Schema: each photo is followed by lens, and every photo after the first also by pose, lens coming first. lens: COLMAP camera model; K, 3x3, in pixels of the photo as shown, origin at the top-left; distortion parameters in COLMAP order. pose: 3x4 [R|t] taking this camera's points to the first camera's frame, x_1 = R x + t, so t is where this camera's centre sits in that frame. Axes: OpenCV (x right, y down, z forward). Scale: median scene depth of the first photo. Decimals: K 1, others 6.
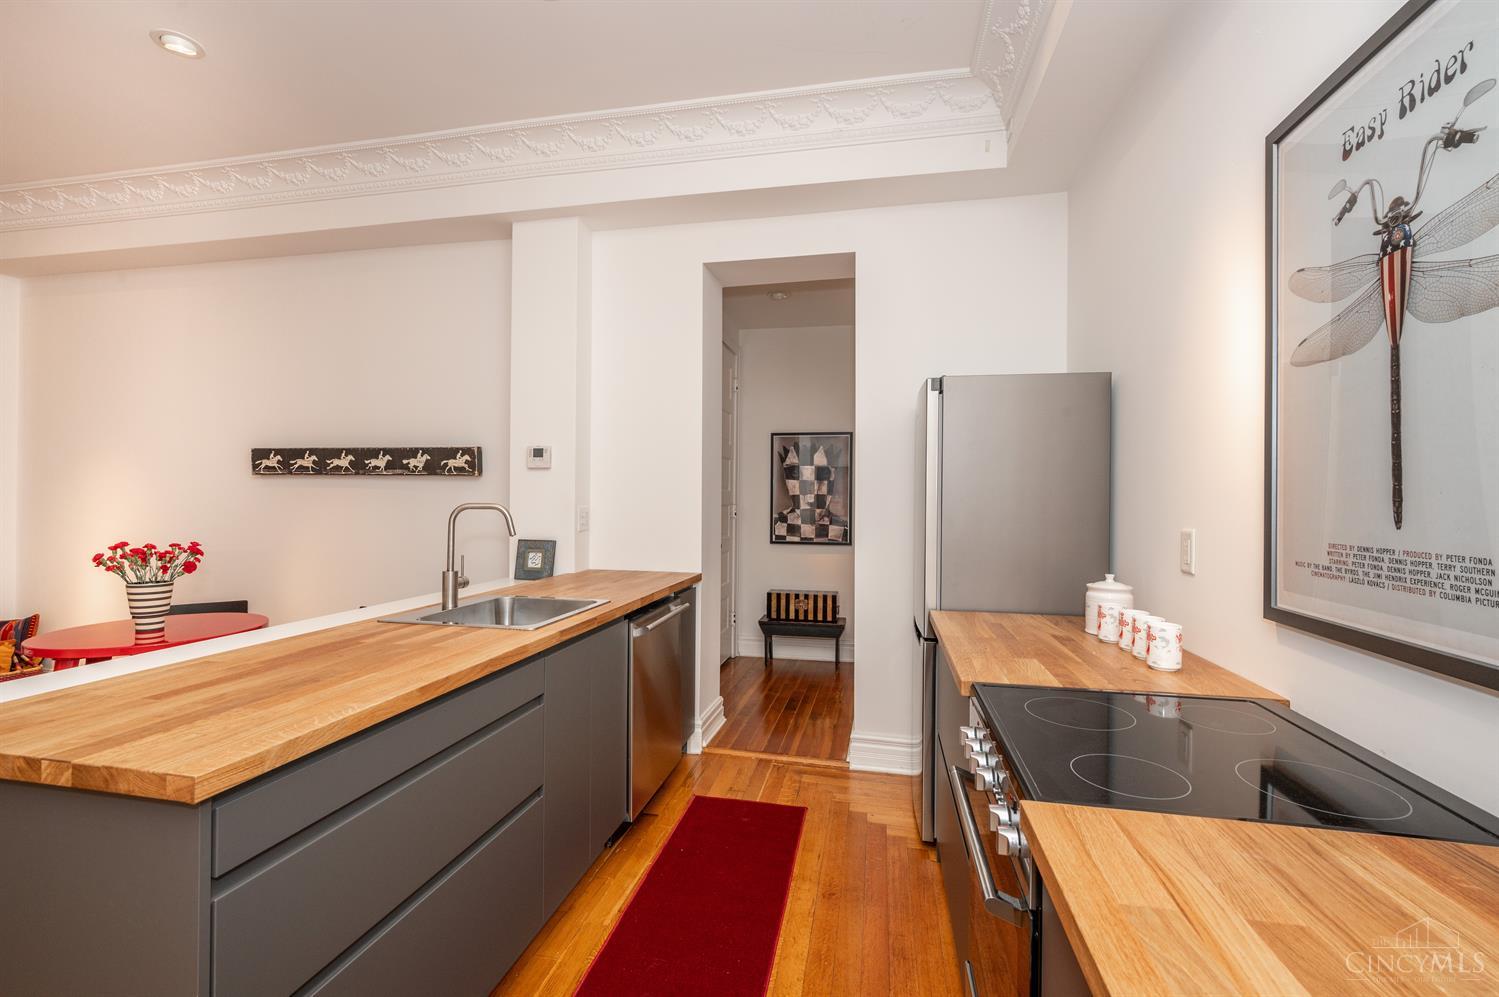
lens RADIAL K [[653.2, 0, 743.7], [0, 653.2, 501.5], [0, 0, 1]] dist [-0.000238, 0.000777]
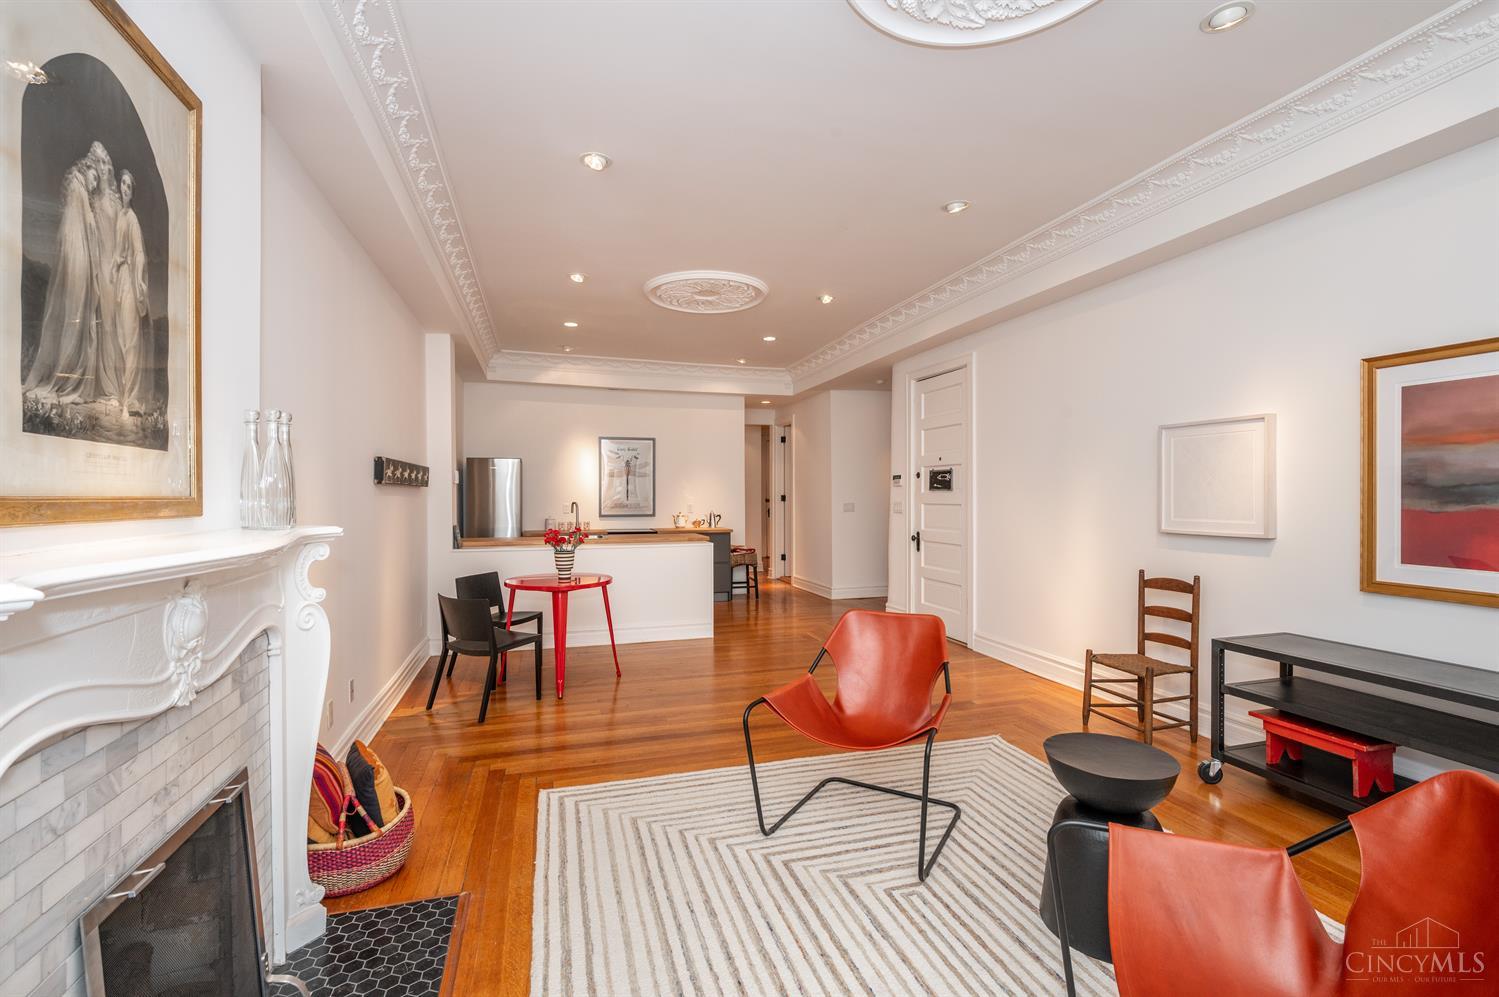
lens RADIAL K [[669.2, 0, 746.8], [0, 669.2, 498.3], [0, 0, 1]] dist [0.000701, 0.000449]
pose [[-0.477917, -0.015877, 0.878261, -2.063875], [-0.001277, 0.999848, 0.017381, -0.039936], [-0.878404, 0.007185, -0.477865, 1.080281]]
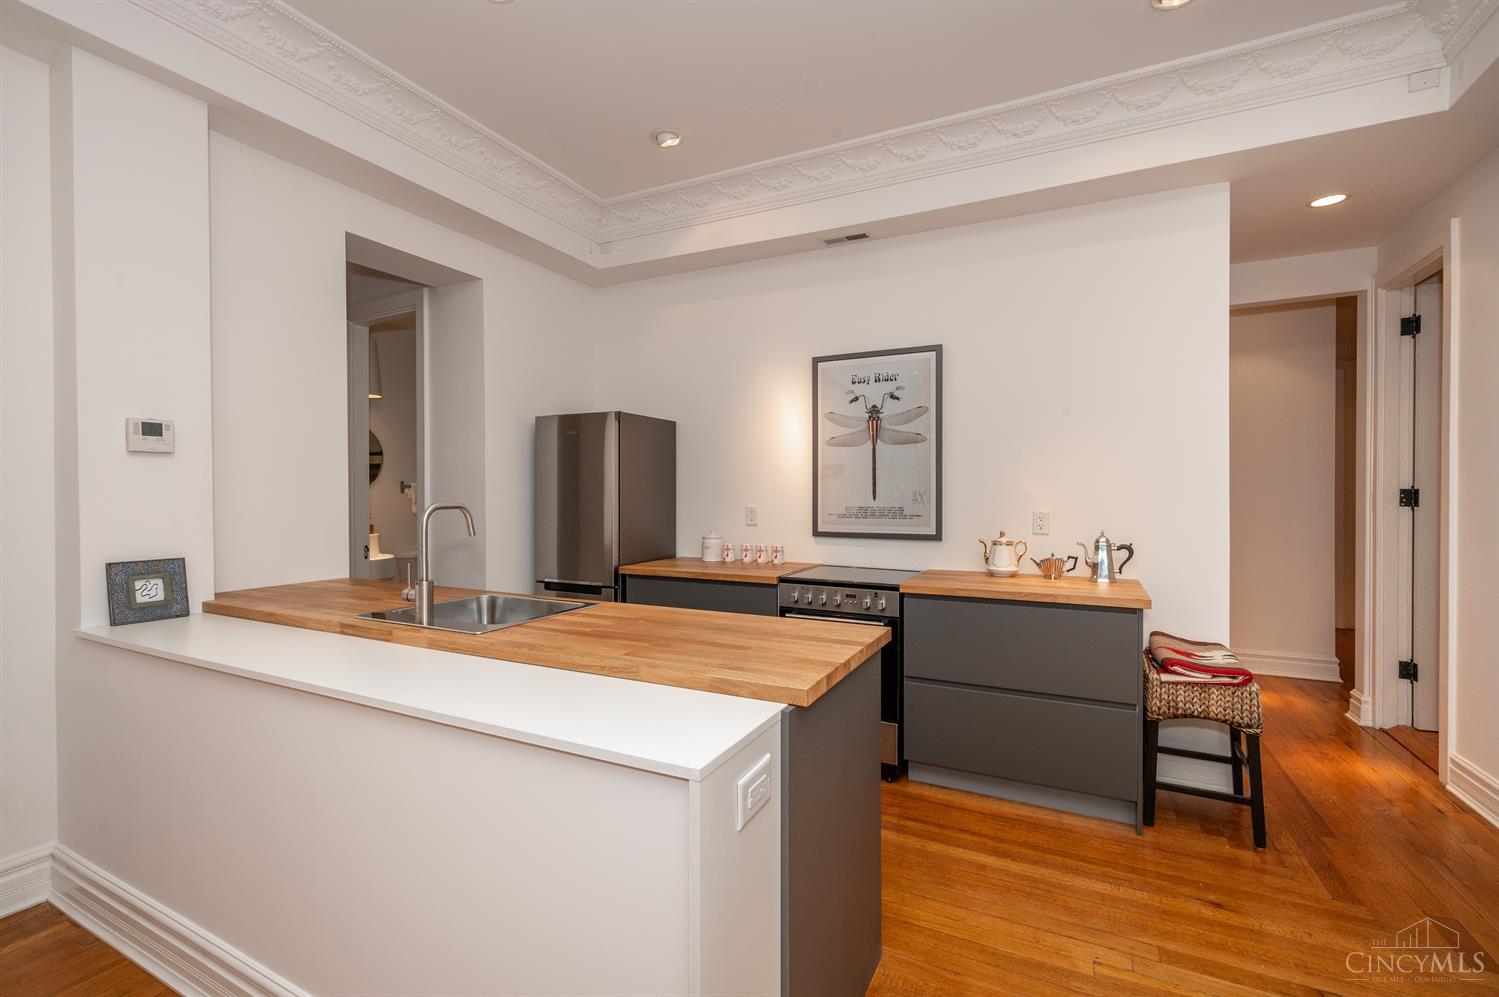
lens RADIAL K [[650.0, 0, 747.0], [0, 650.0, 495.1], [0, 0, 1]] dist [-0.001041, 0.000554]
pose [[0.261902, -0.015186, 0.964975, -0.731946], [0.006129, 0.999882, 0.014072, -0.011932], [-0.965075, 0.002229, 0.261964, 0.220864]]
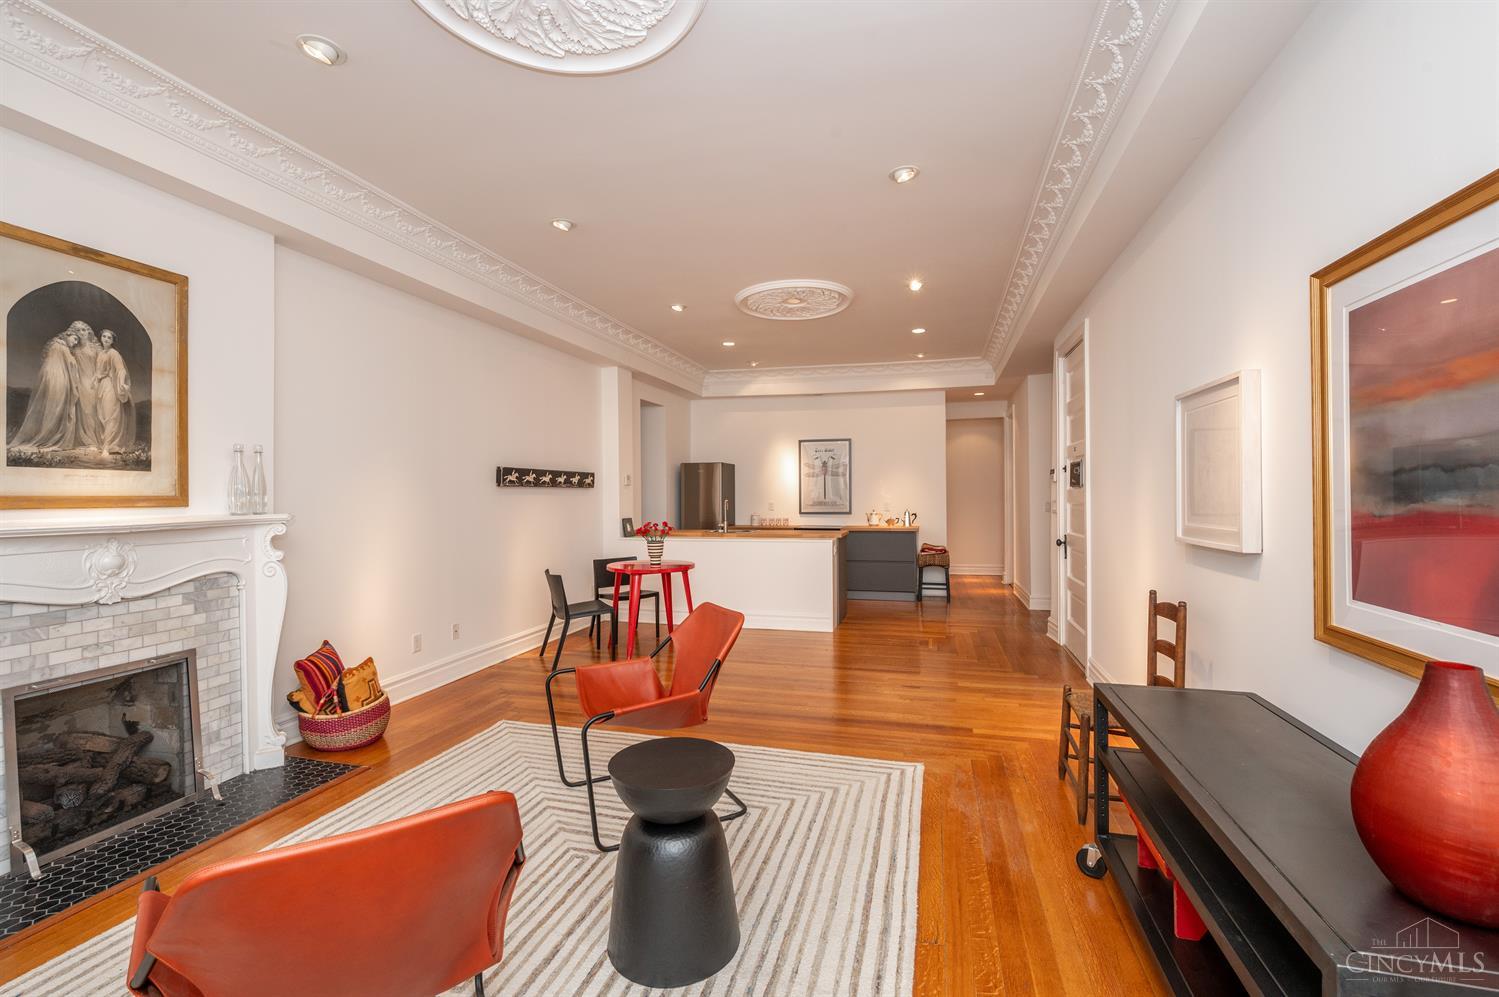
lens RADIAL K [[650.0, 0, 747.0], [0, 650.0, 495.1], [0, 0, 1]] dist [-0.001041, 0.000554]
pose [[0.068443, -0.012443, 0.997577, -2.241713], [0.010079, 0.999880, 0.011780, -0.035678], [-0.997604, 0.009248, 0.068560, 0.423062]]
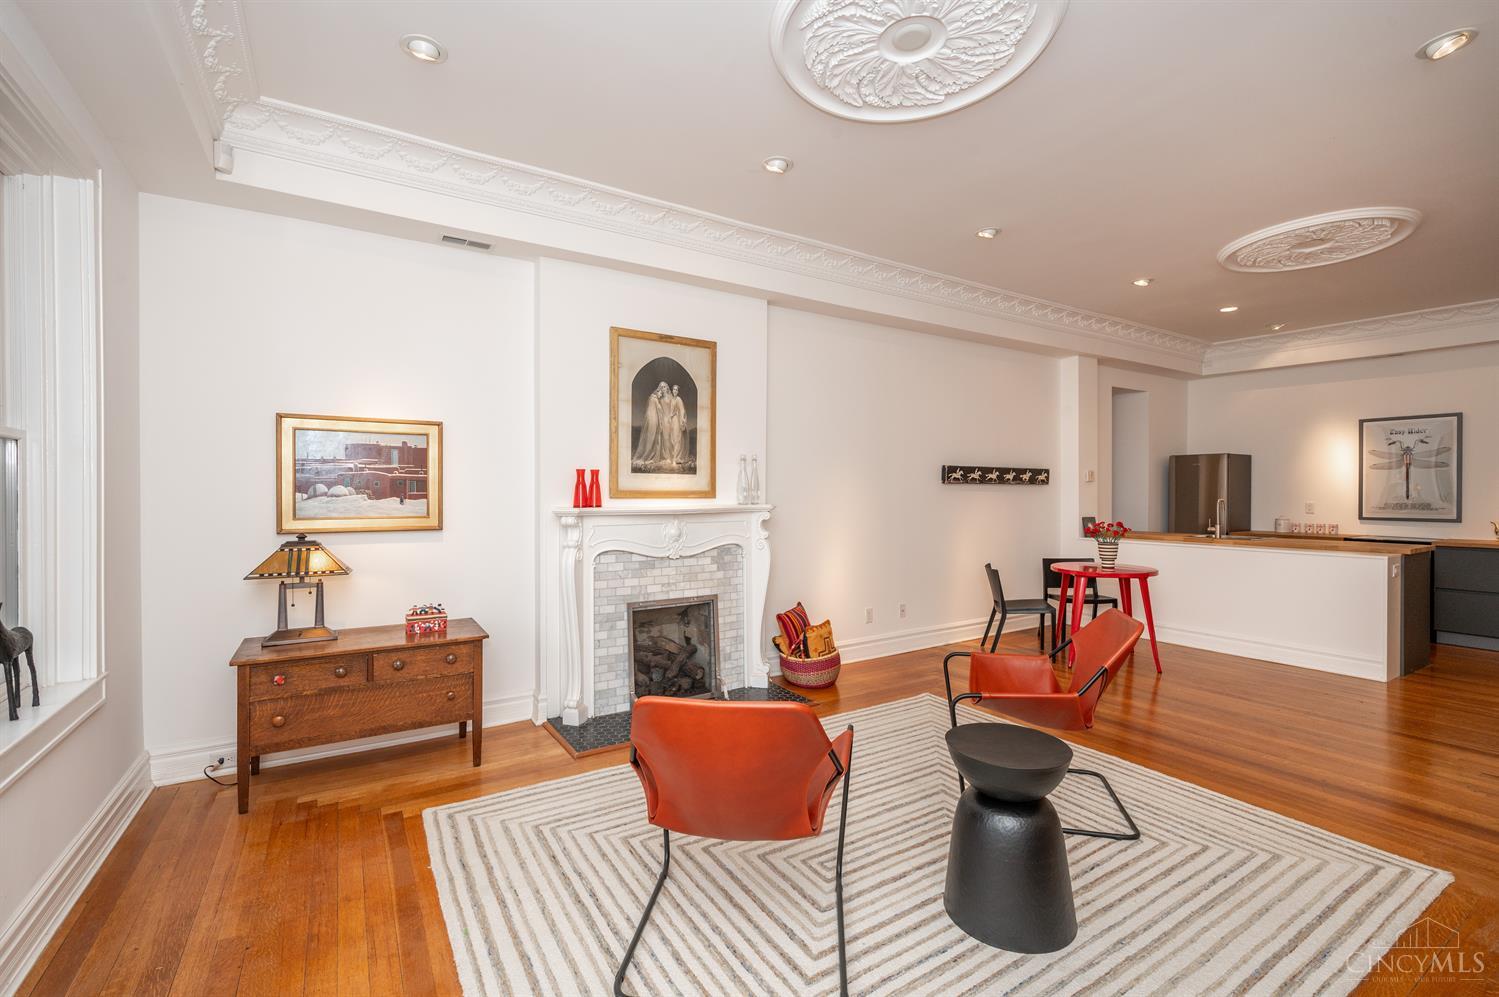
lens RADIAL K [[650.0, 0, 747.0], [0, 650.0, 495.1], [0, 0, 1]] dist [-0.001041, 0.000554]
pose [[0.719771, -0.013998, 0.694071, -2.270780], [0.008899, 0.999901, 0.010938, -0.036860], [-0.694155, -0.001697, 0.719824, 0.269135]]
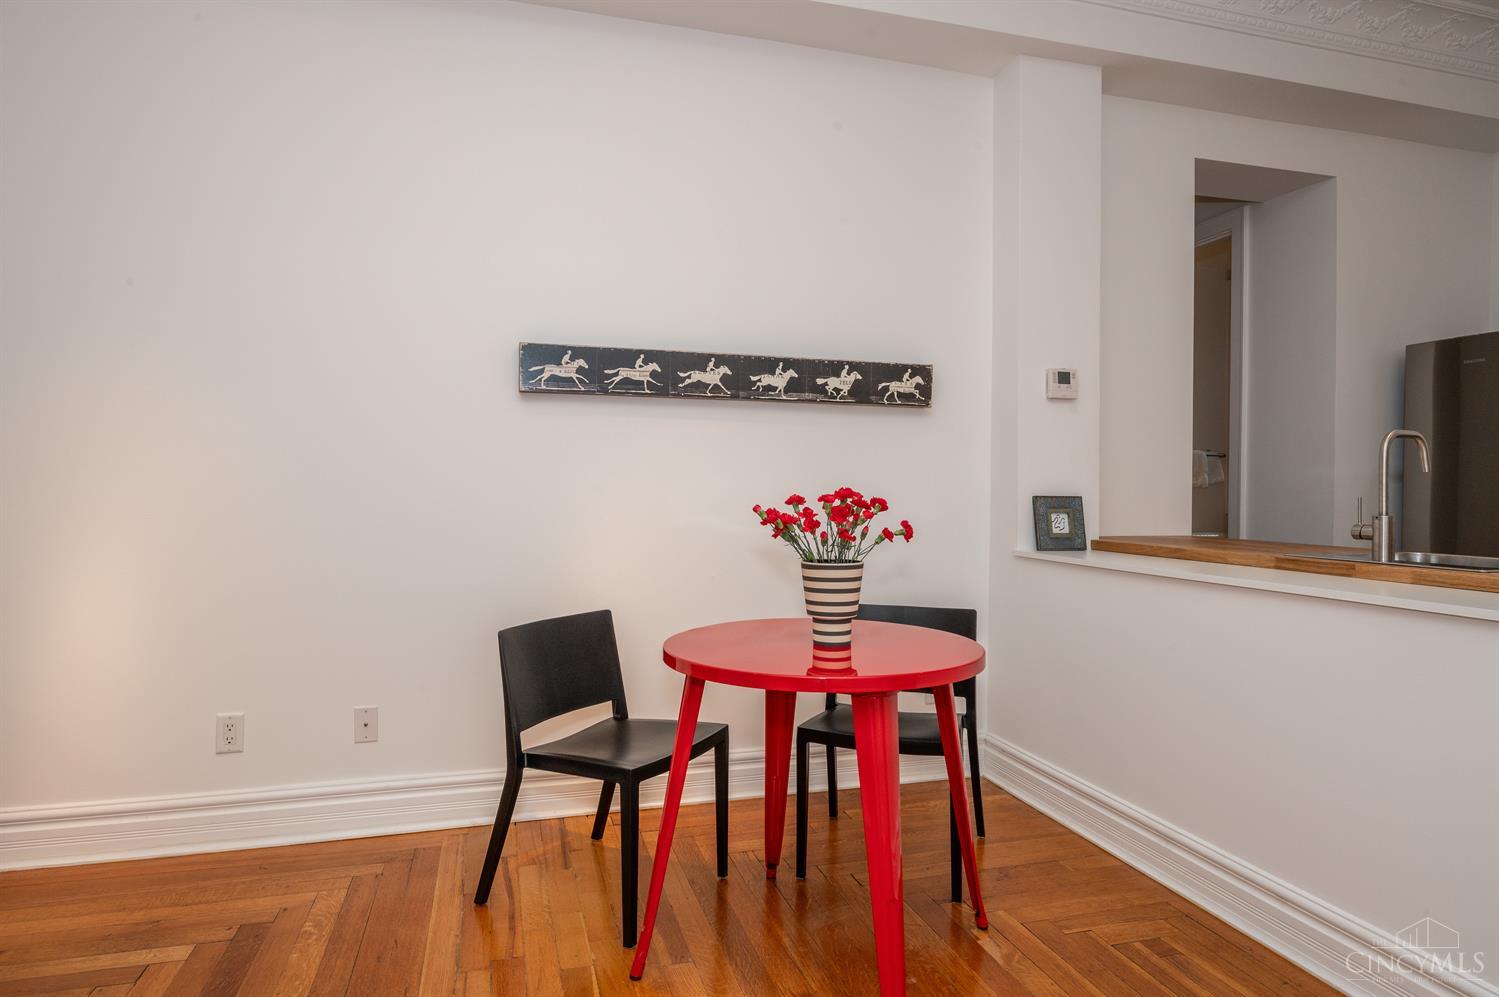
lens RADIAL K [[877.5, 0, 749.2], [0, 877.5, 494.0], [0, 0, 1]] dist [-0.002631, -0.001387]
pose [[0.881868, -0.006068, 0.471458, -1.006093], [0.000862, 0.999936, 0.011259, 0.041378], [-0.471496, -0.009523, 0.881817, 0.269610]]
